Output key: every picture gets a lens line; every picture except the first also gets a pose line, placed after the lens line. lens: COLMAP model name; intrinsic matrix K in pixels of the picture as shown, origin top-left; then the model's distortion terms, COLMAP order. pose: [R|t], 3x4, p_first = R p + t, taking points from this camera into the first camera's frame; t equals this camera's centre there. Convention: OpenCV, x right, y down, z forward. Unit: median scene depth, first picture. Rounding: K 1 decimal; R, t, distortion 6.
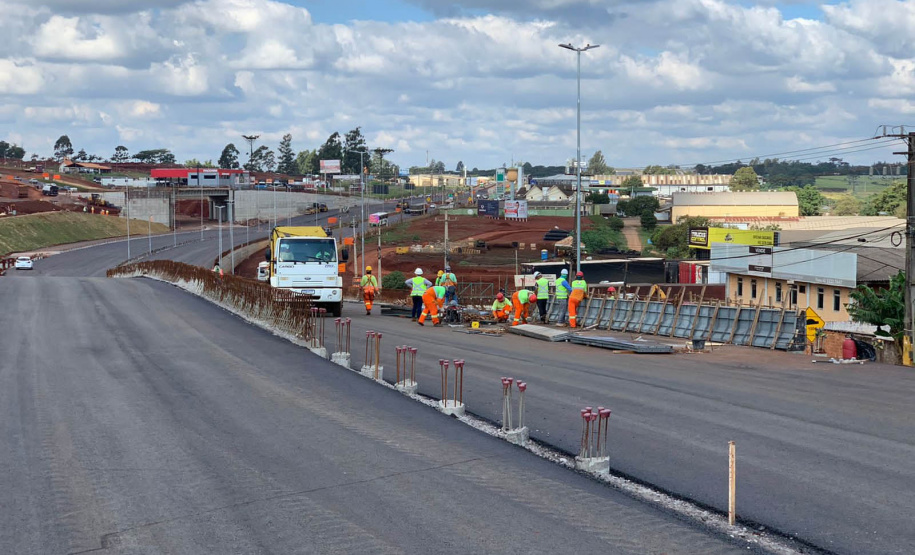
lens RADIAL K [[1372.7, 0, 457.5], [0, 1372.7, 277.5], [0, 0, 1]] dist [0.052566, 0.190462]
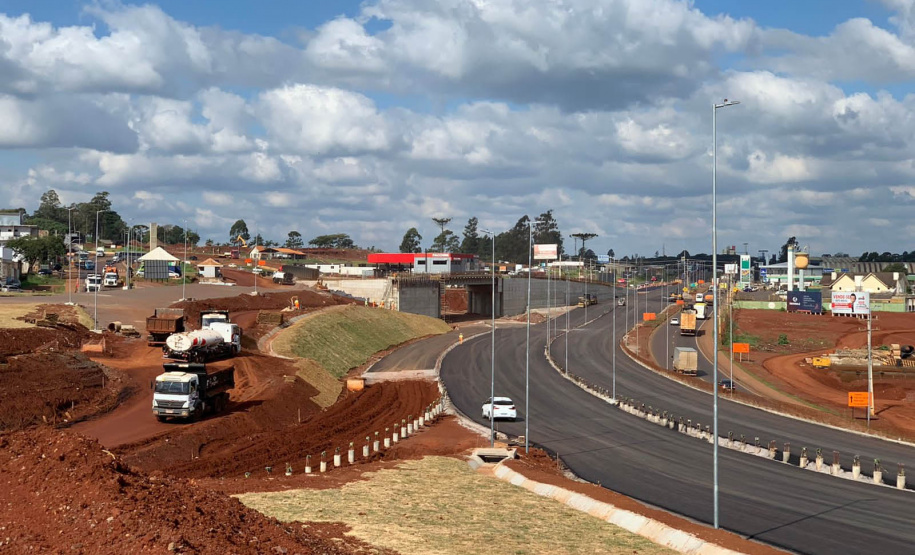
lens RADIAL K [[1372.7, 0, 457.5], [0, 1372.7, 277.5], [0, 0, 1]] dist [0.052566, 0.190462]
pose [[0.995969, 0.003912, -0.089614, -0.057361], [-0.009665, 0.997912, -0.063856, -0.005630], [0.089178, 0.064465, 0.993927, 0.092053]]
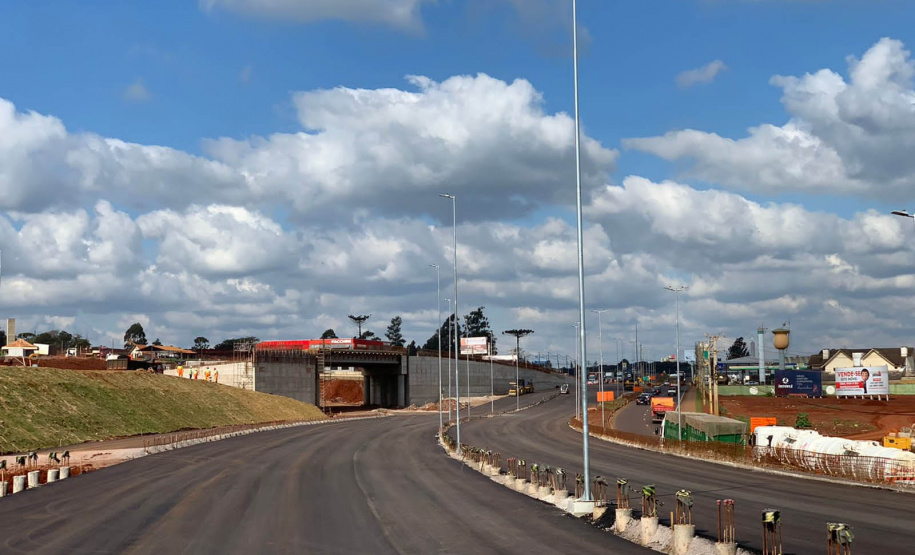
lens RADIAL K [[1368.8, 0, 440.2], [0, 1368.8, 278.1], [0, 0, 1]] dist [0.050716, -0.076855]
pose [[0.998258, -0.019266, -0.055774, -0.055839], [0.010731, 0.988711, -0.149450, -0.002864], [0.058024, 0.148591, 0.987195, 0.191219]]
